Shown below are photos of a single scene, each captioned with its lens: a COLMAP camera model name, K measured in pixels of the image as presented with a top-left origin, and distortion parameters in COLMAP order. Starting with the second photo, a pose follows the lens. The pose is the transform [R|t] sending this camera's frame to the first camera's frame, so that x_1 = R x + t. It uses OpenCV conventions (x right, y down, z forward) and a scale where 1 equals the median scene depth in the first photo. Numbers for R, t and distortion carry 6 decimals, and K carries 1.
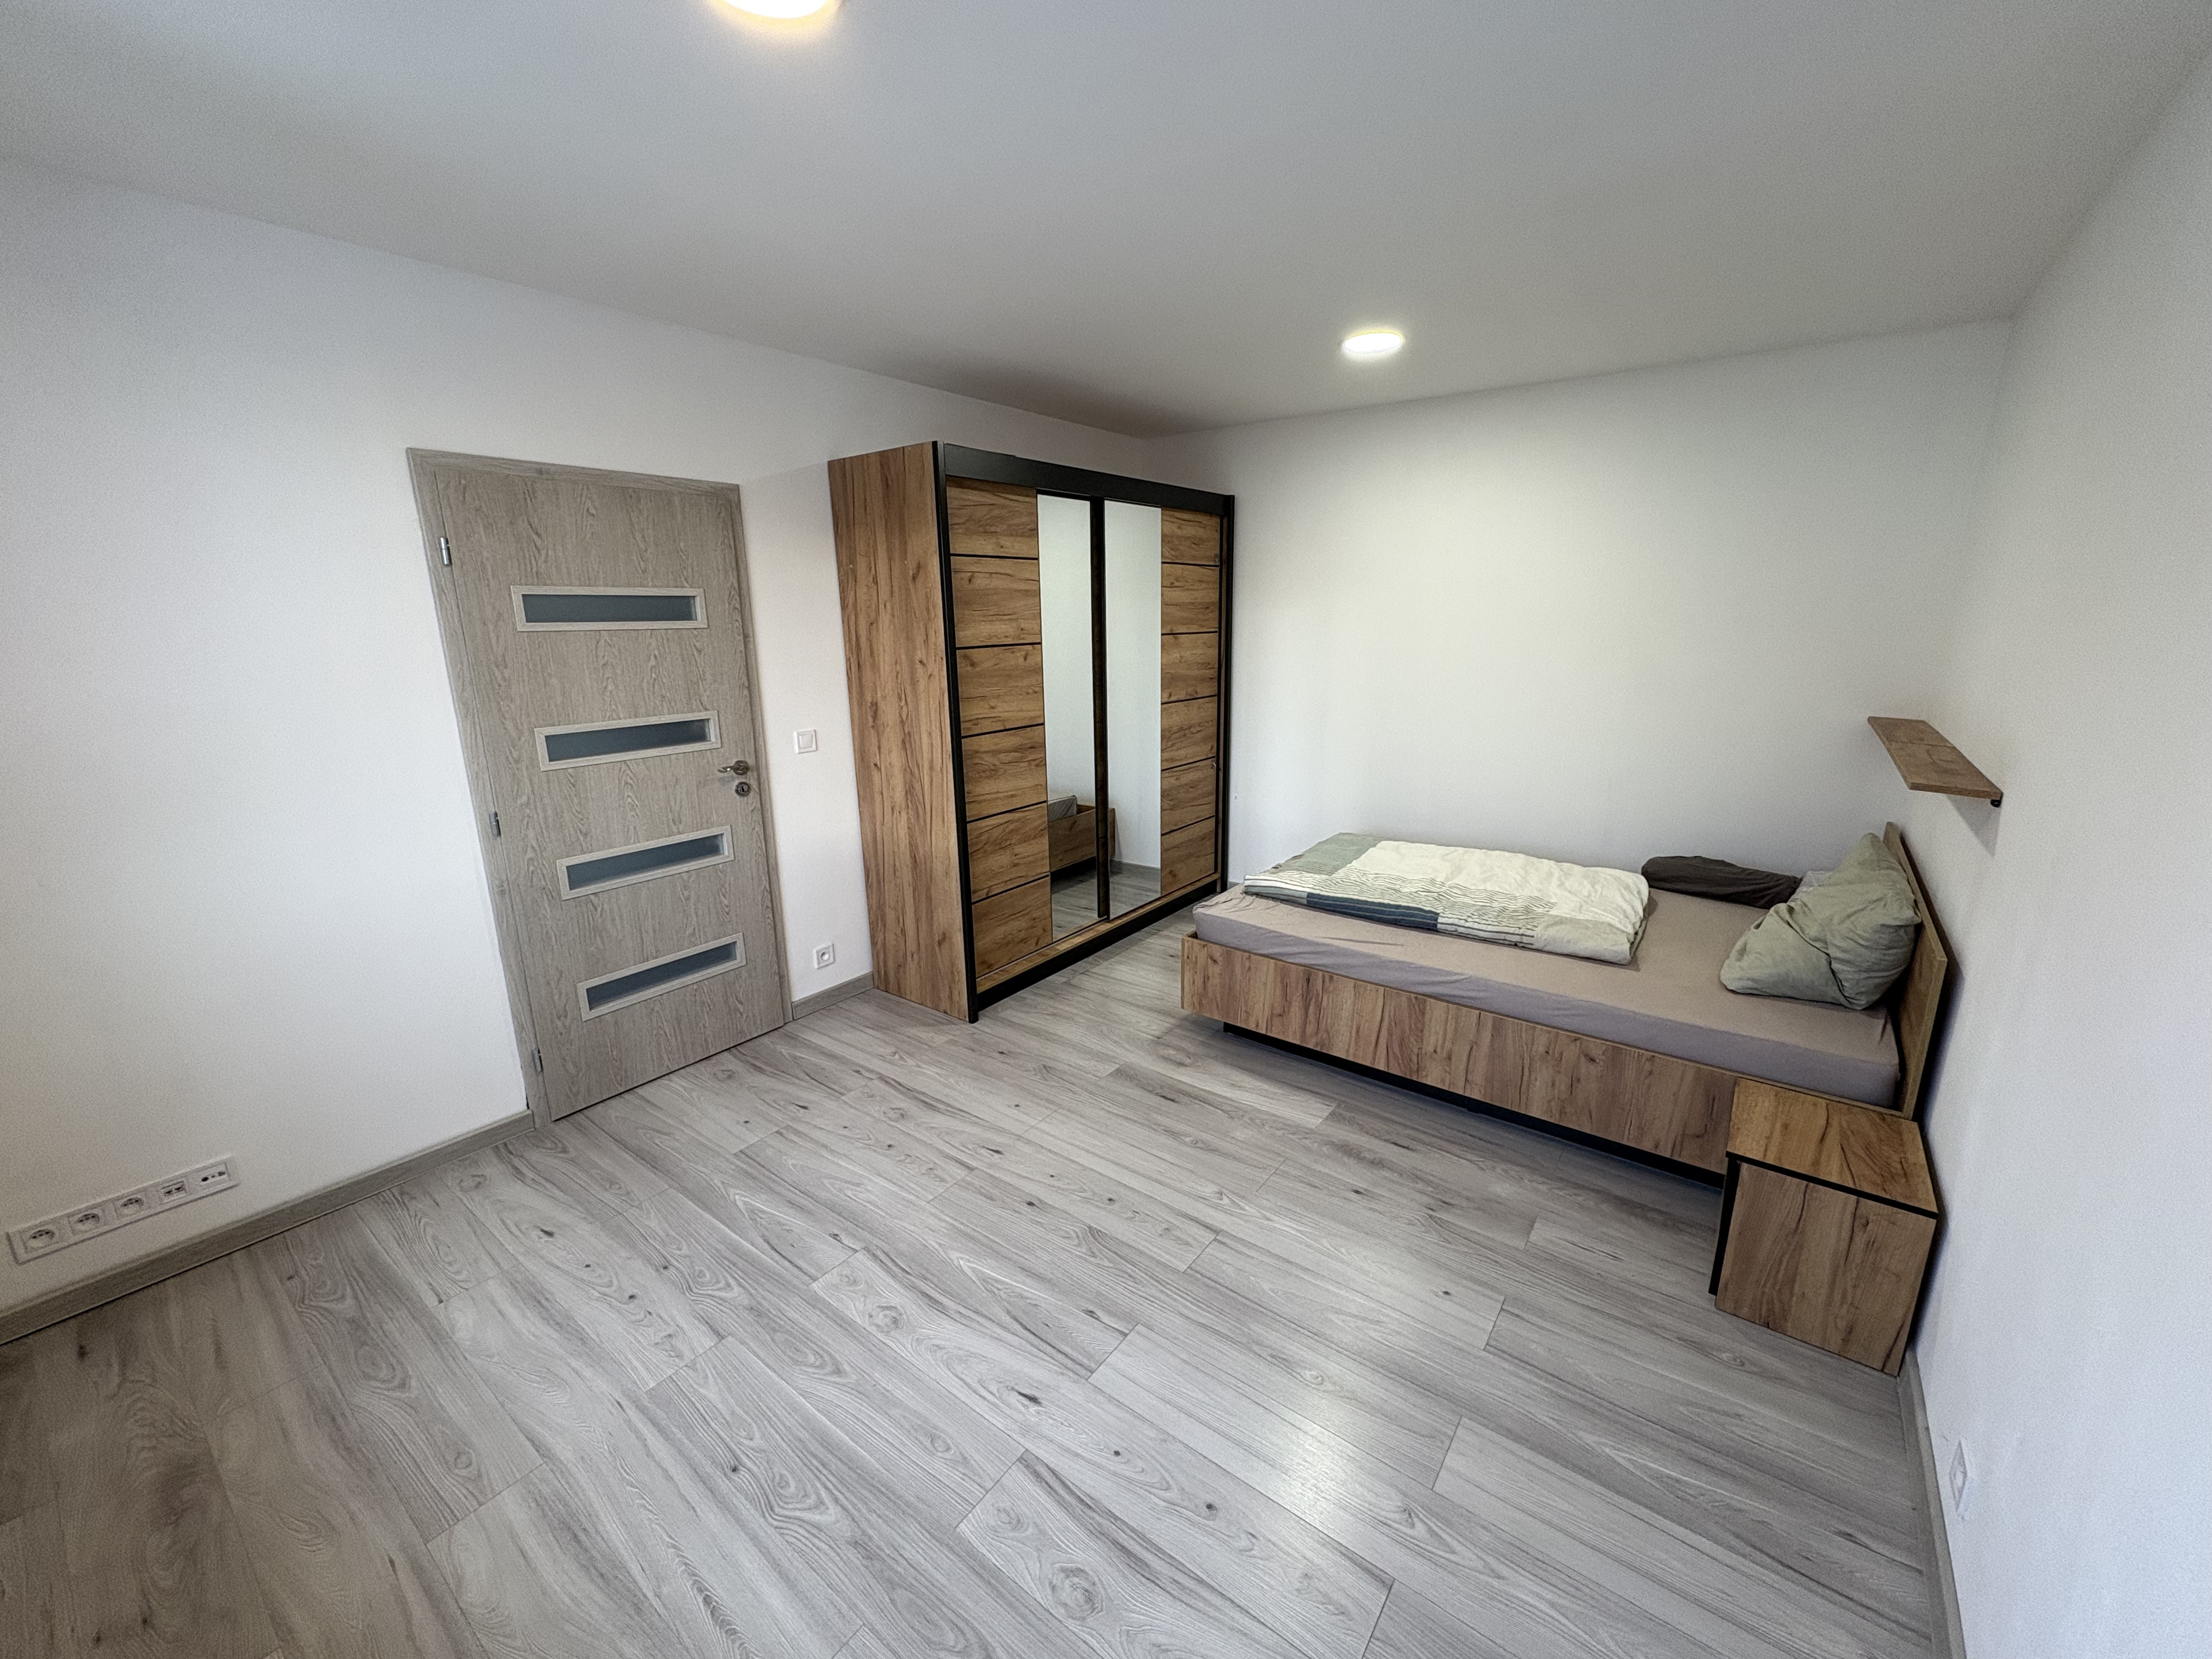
lens RADIAL K [[878.7, 0, 1103.7], [0, 878.7, 825.8], [0, 0, 1]] dist [0.003373, -0.000104]
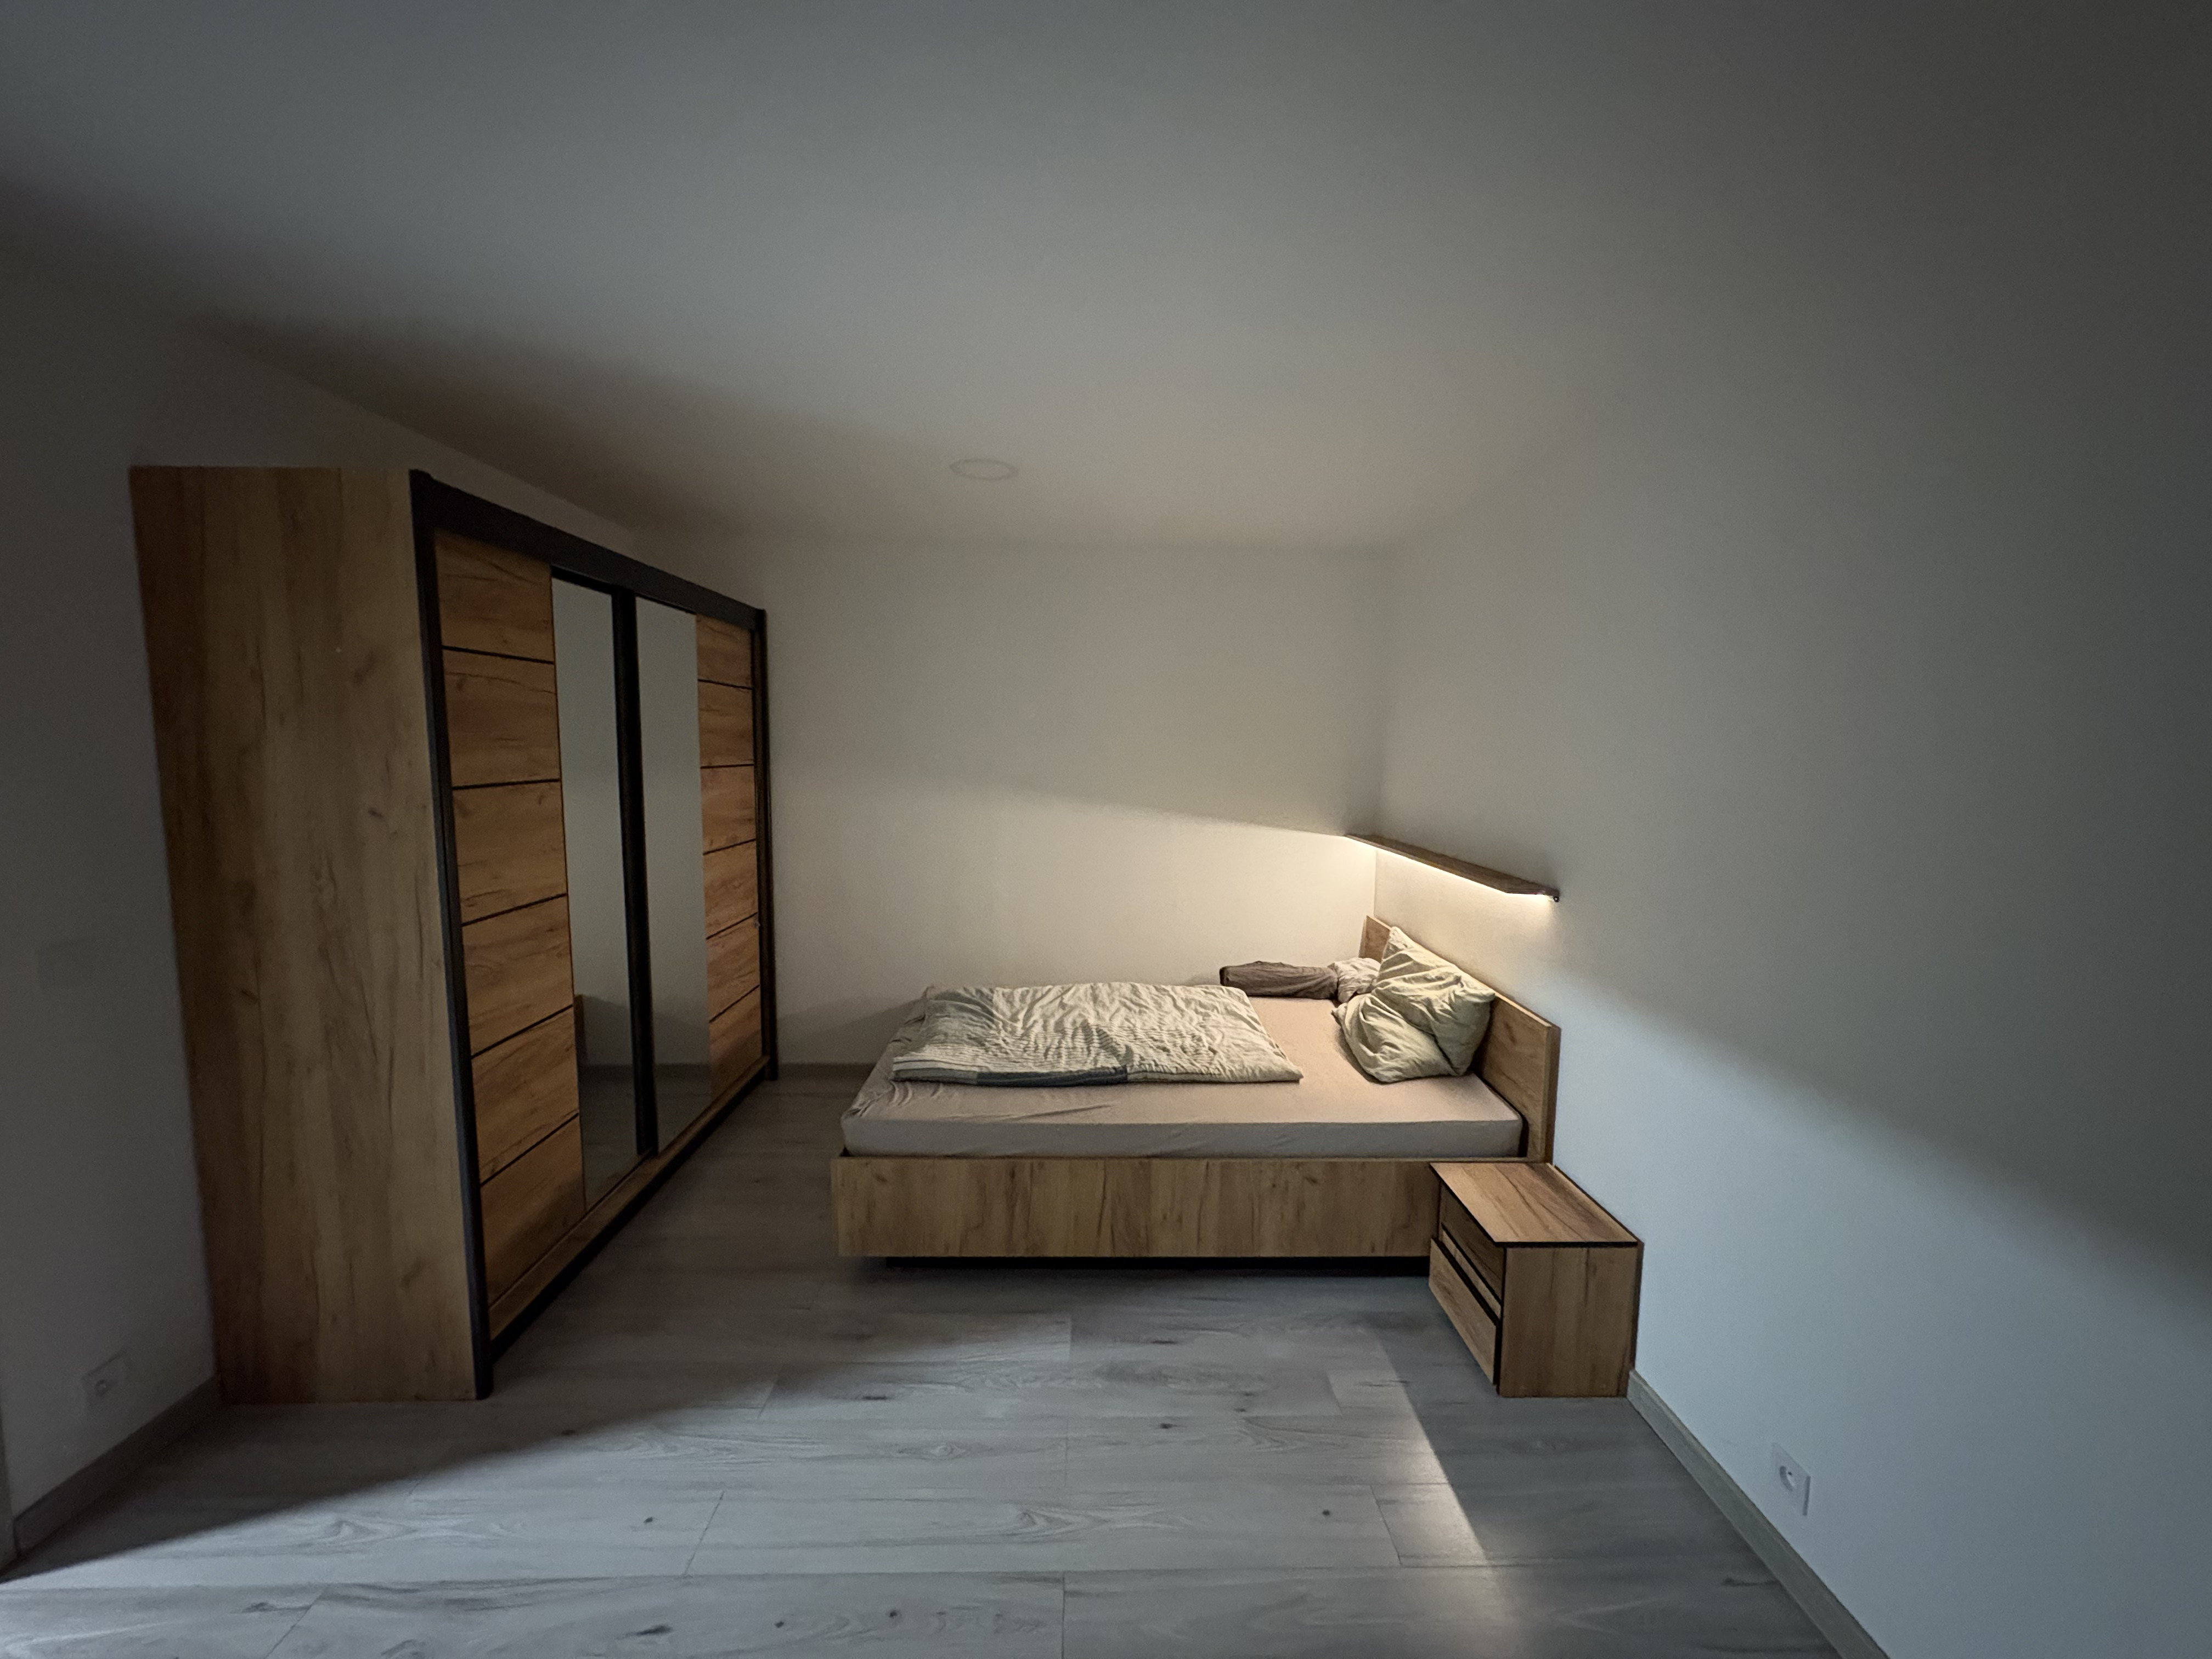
lens RADIAL K [[878.7, 0, 1103.4], [0, 878.7, 824.9], [0, 0, 1]] dist [0.003373, -0.000104]
pose [[0.781413, -0.036261, 0.622960, -0.198287], [0.127484, 0.986532, -0.102487, -0.052778], [-0.610853, 0.159502, 0.775511, 0.229410]]
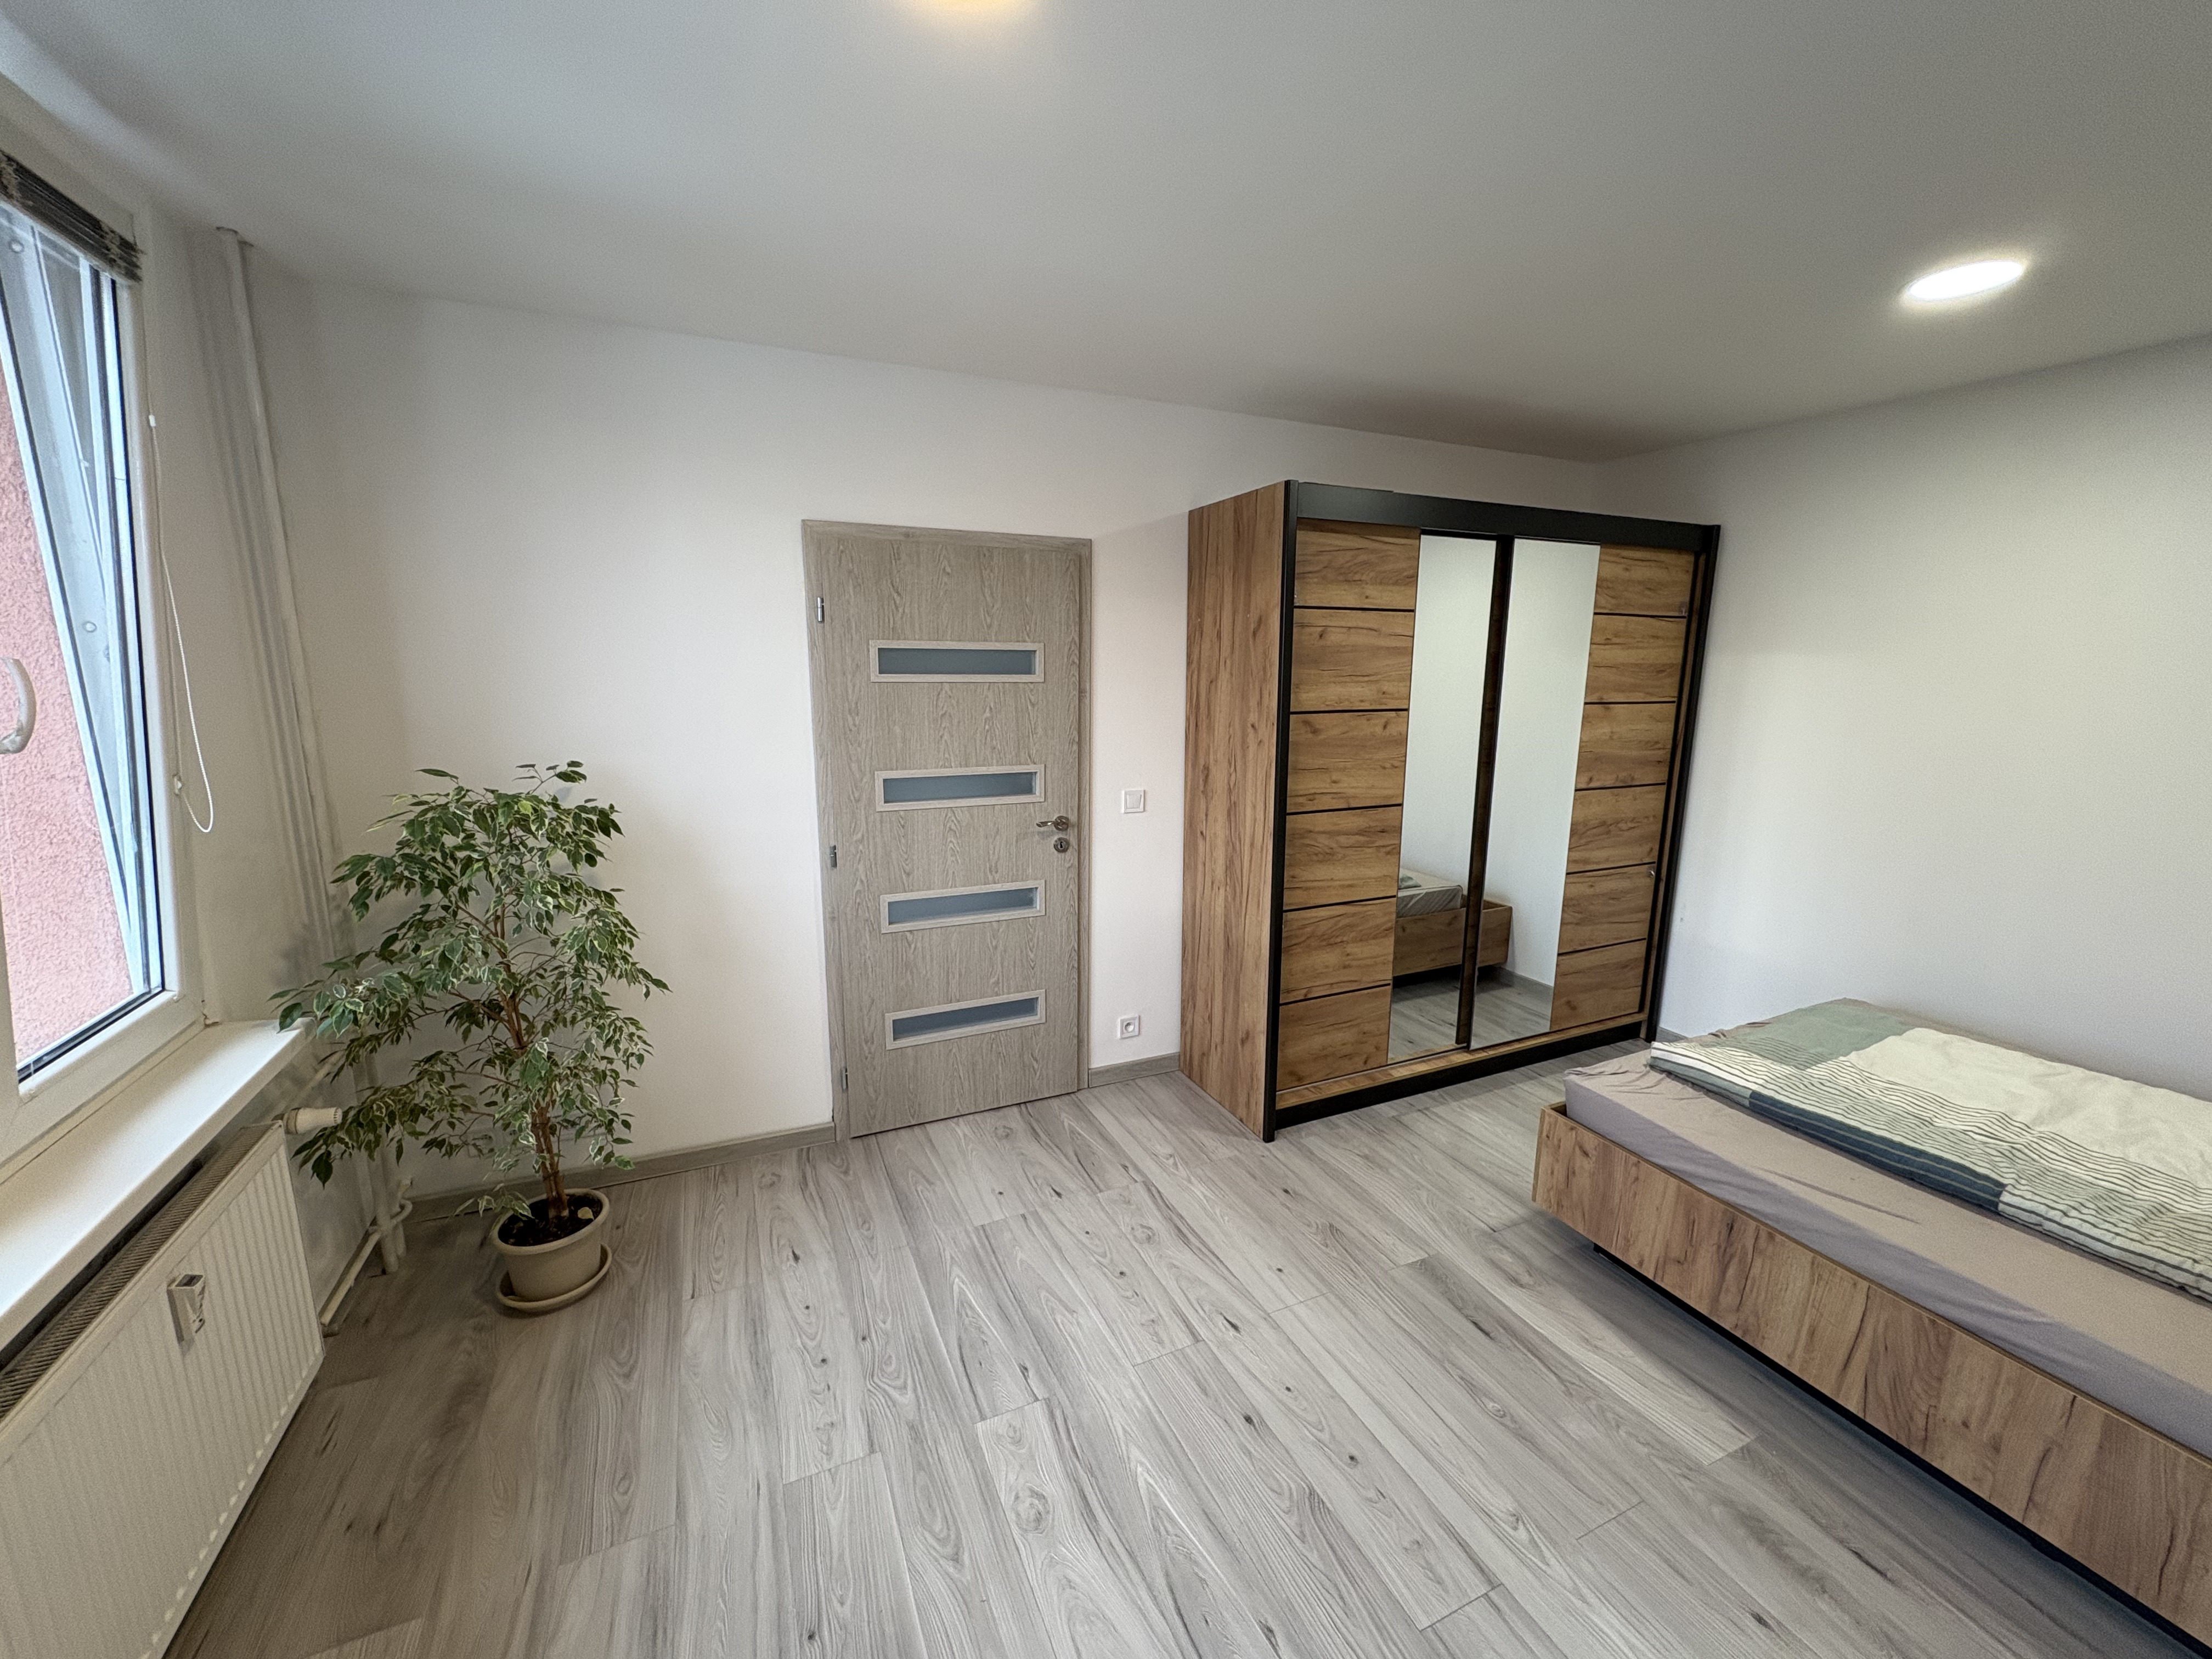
lens RADIAL K [[878.7, 0, 1107.5], [0, 878.7, 826.9], [0, 0, 1]] dist [0.003373, -0.000104]
pose [[0.881252, 0.105544, -0.460711, 0.086050], [-0.129848, 0.991306, -0.021275, -0.048132], [0.454460, 0.078571, 0.887295, 0.153777]]
